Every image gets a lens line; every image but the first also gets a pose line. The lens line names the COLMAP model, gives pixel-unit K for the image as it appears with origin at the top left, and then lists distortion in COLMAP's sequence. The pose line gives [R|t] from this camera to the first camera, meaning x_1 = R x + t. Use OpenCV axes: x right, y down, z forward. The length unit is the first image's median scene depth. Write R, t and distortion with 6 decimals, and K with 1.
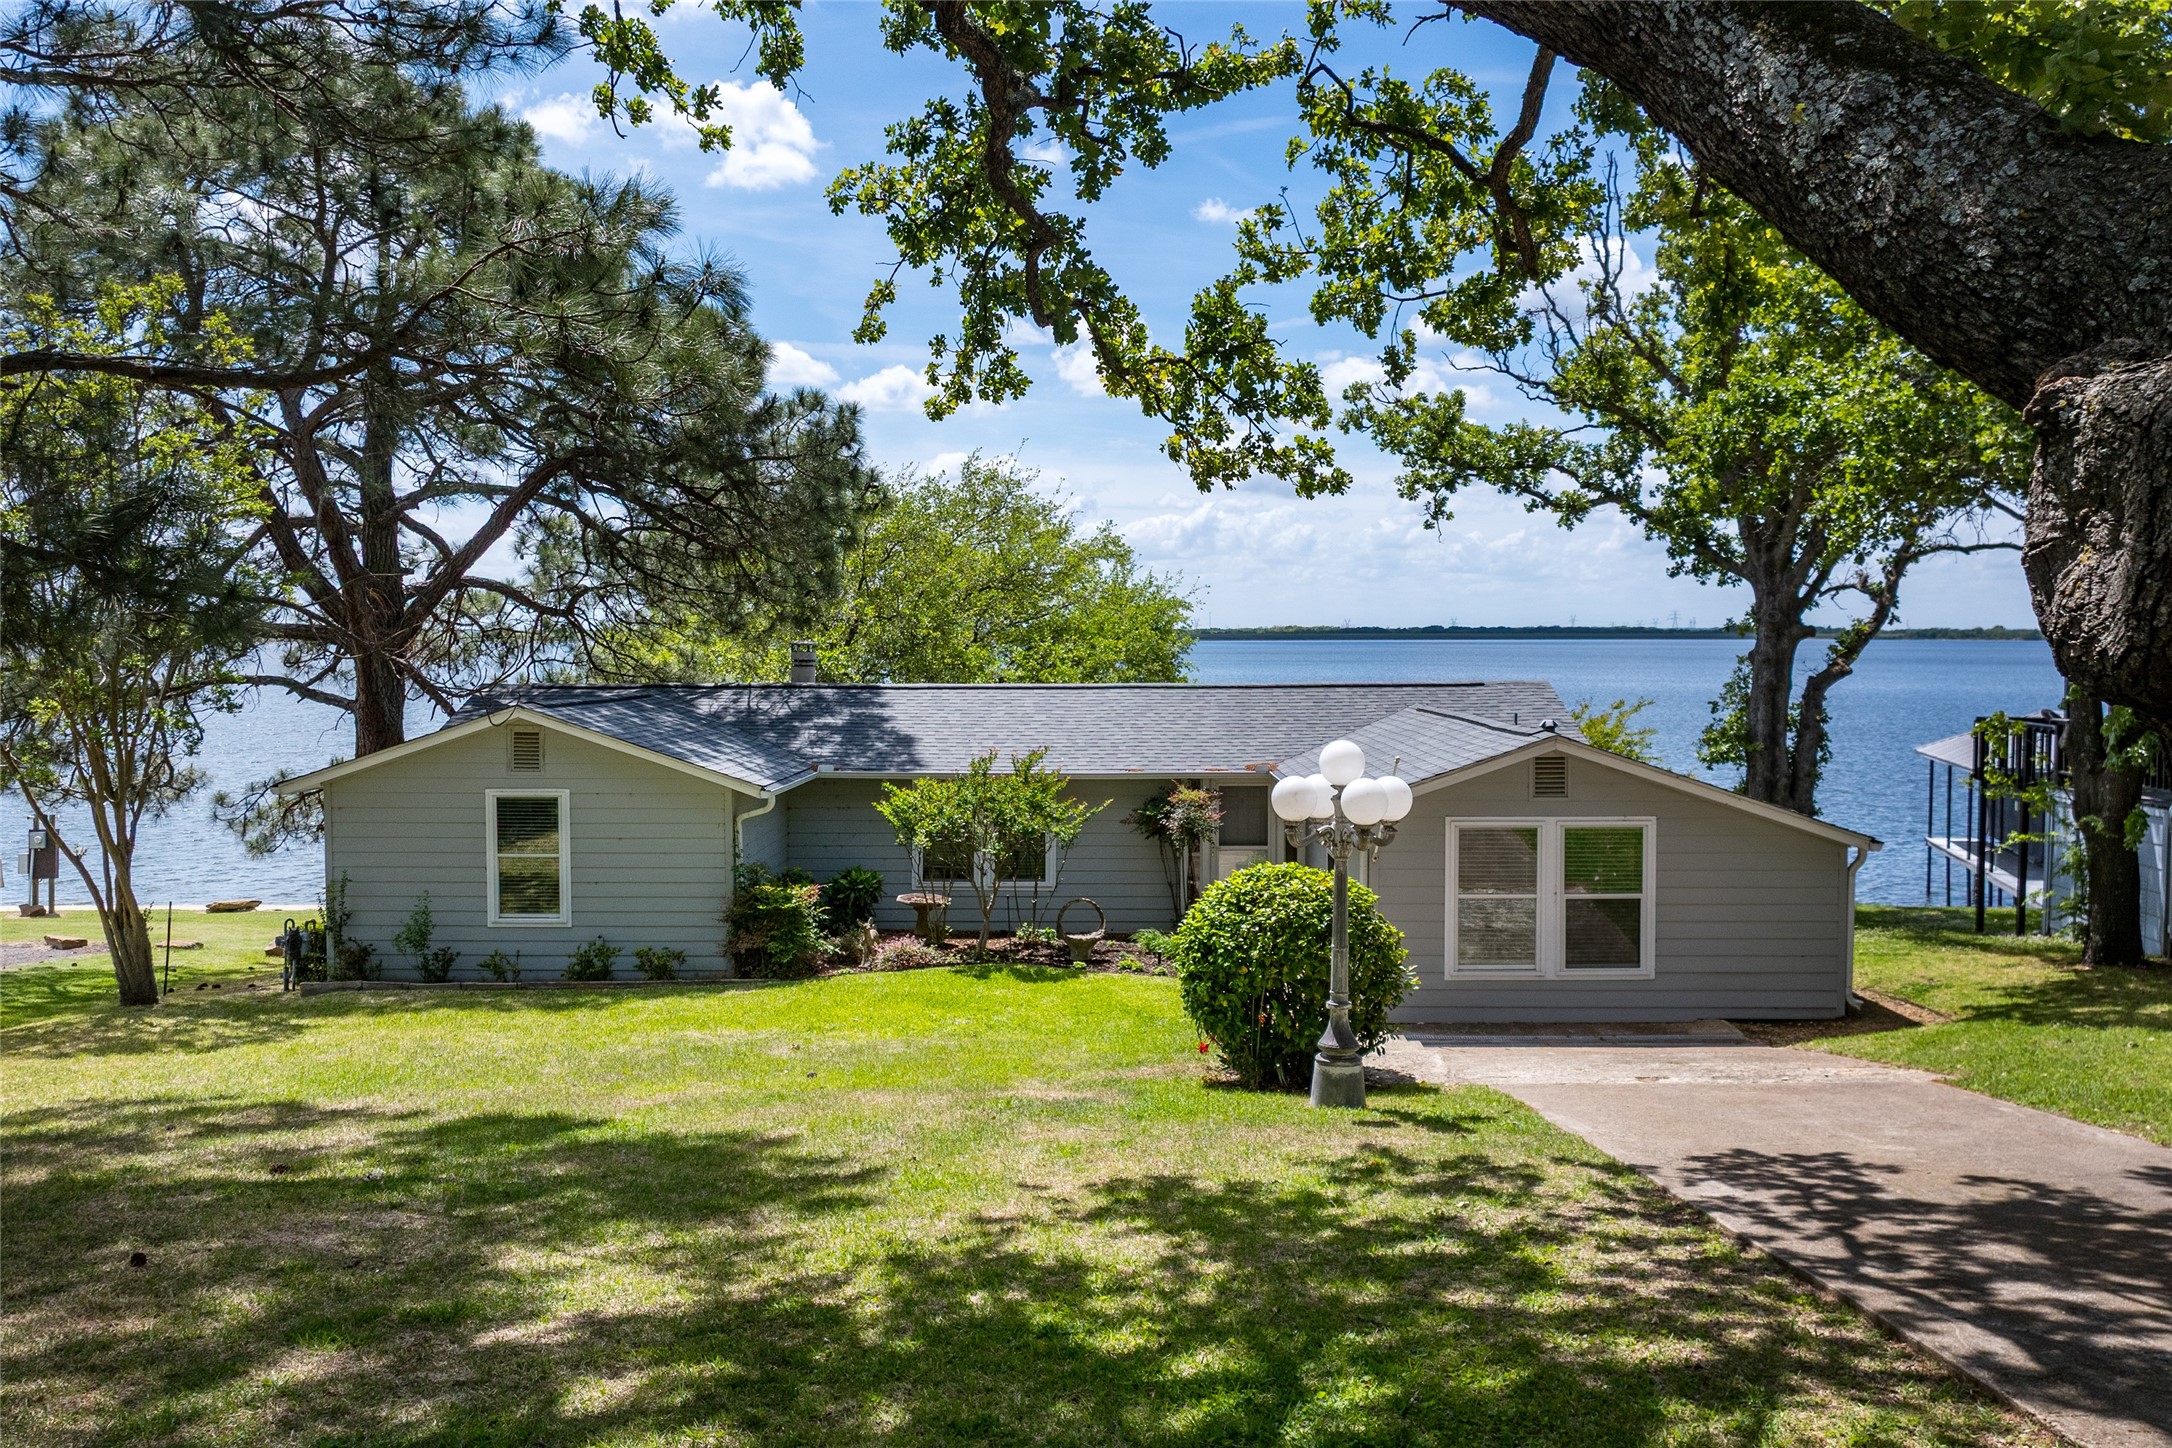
lens RADIAL K [[1848.8, 0, 1086.0], [0, 1848.8, 724.0], [0, 0, 1]] dist [-0.012103, -0.007412]
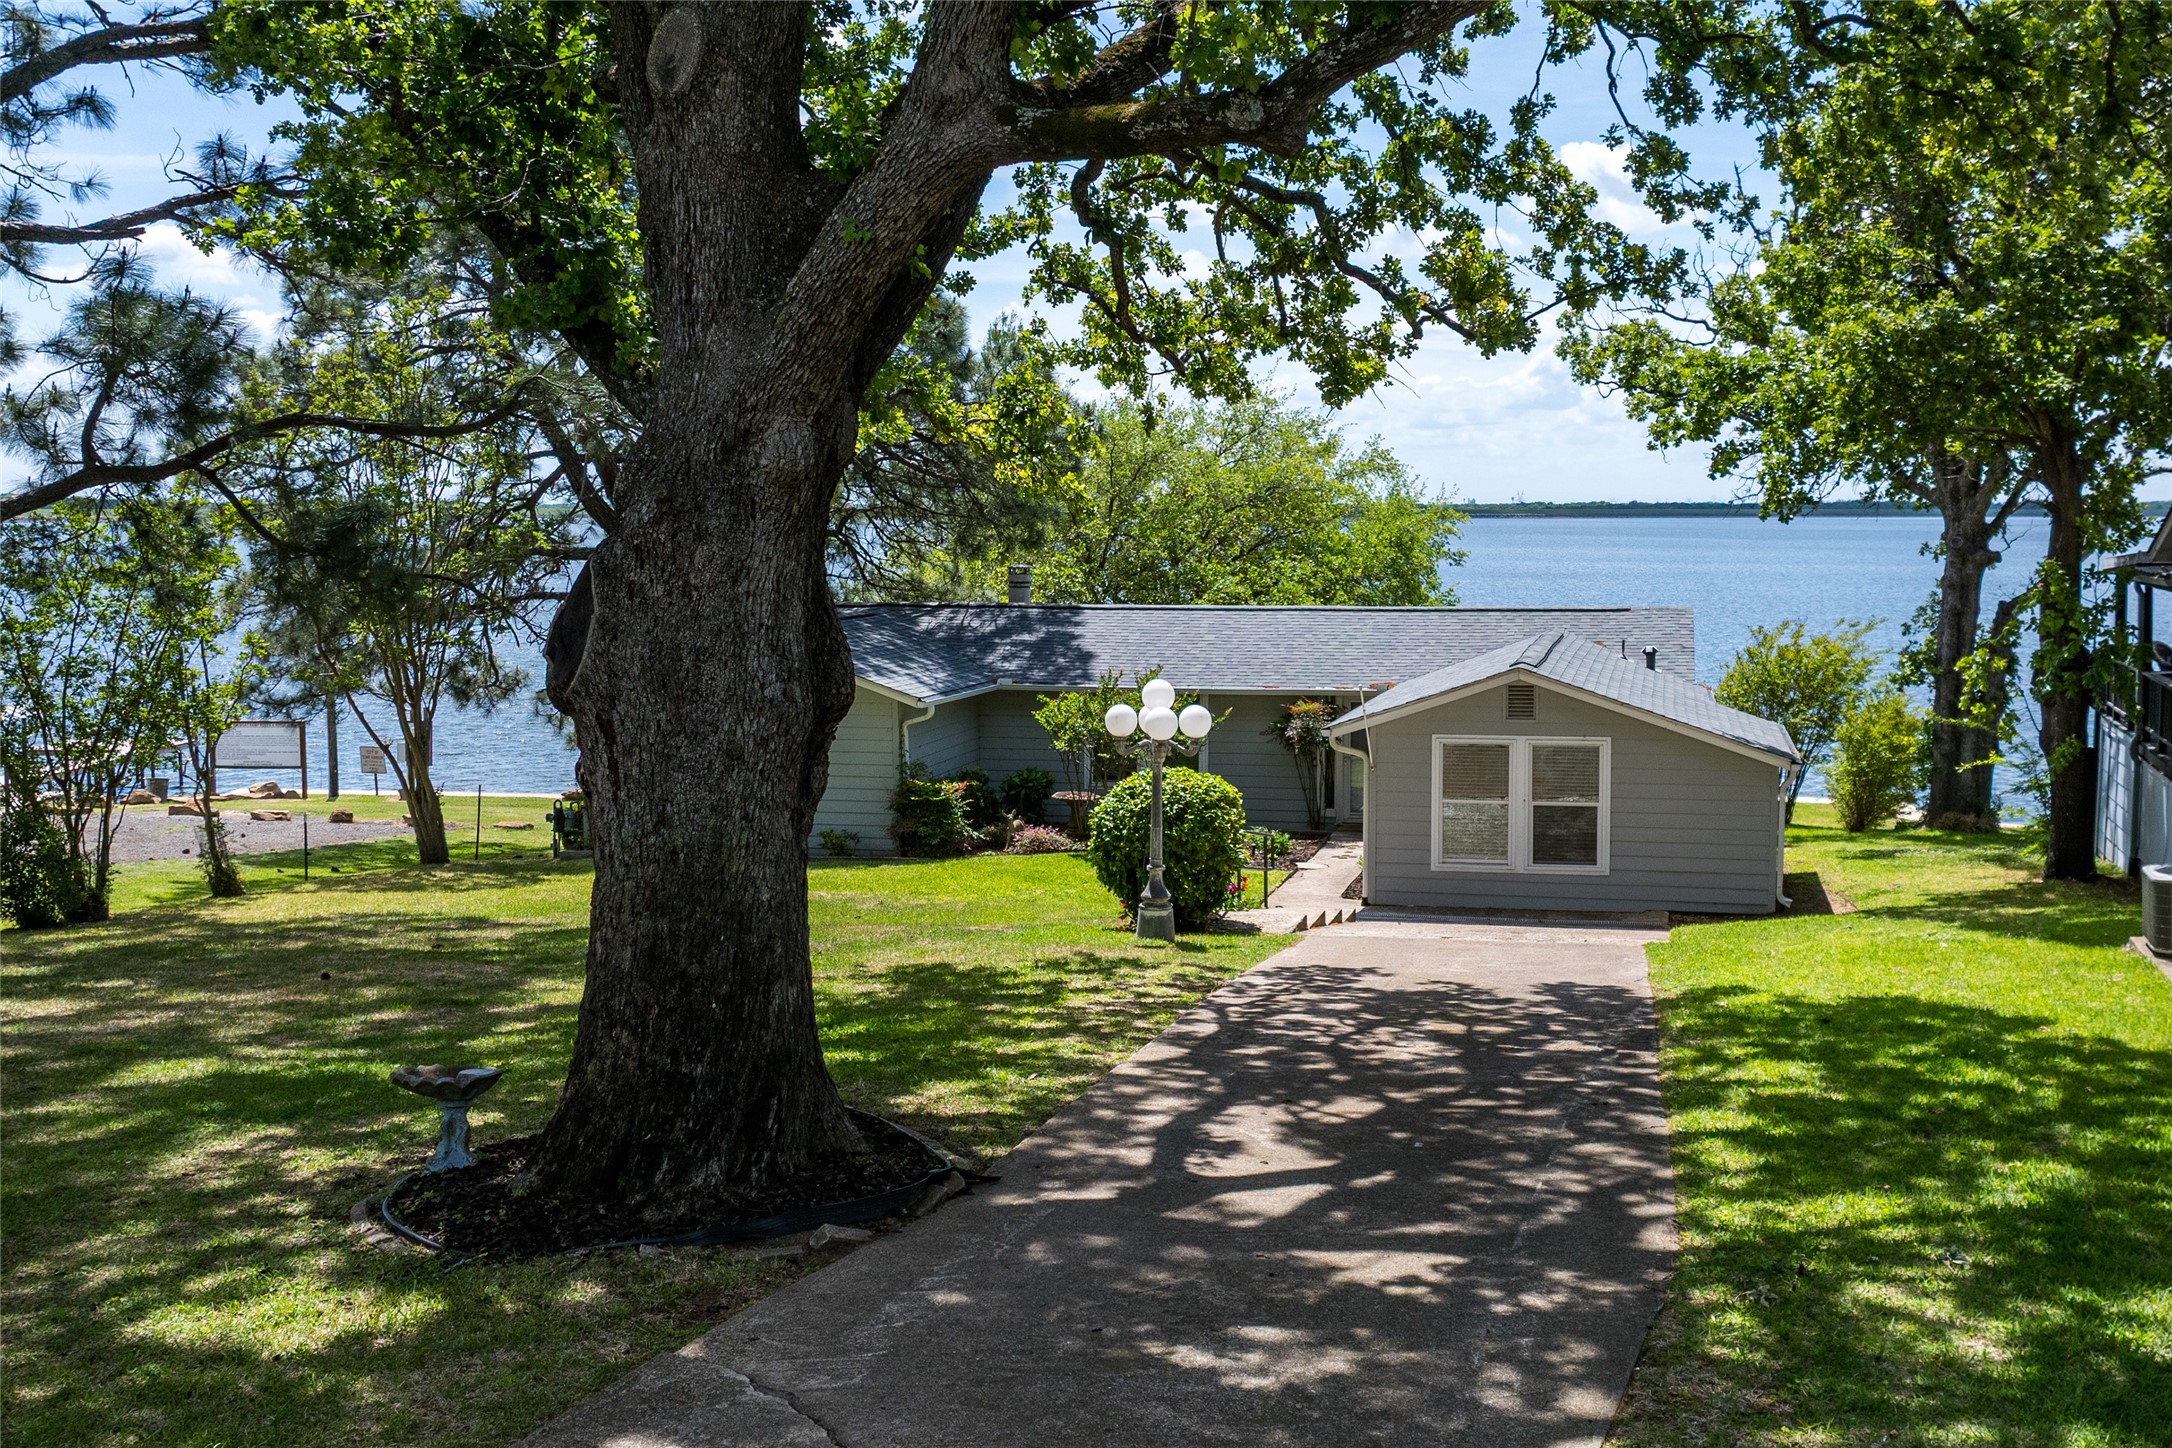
lens RADIAL K [[1848.8, 0, 1086.0], [0, 1848.8, 724.0], [0, 0, 1]] dist [-0.012103, -0.007412]
pose [[0.985694, 0.017778, -0.167606, 0.127789], [-0.009182, 0.998609, 0.051925, -0.012066], [0.168296, -0.049643, 0.984486, -0.156614]]
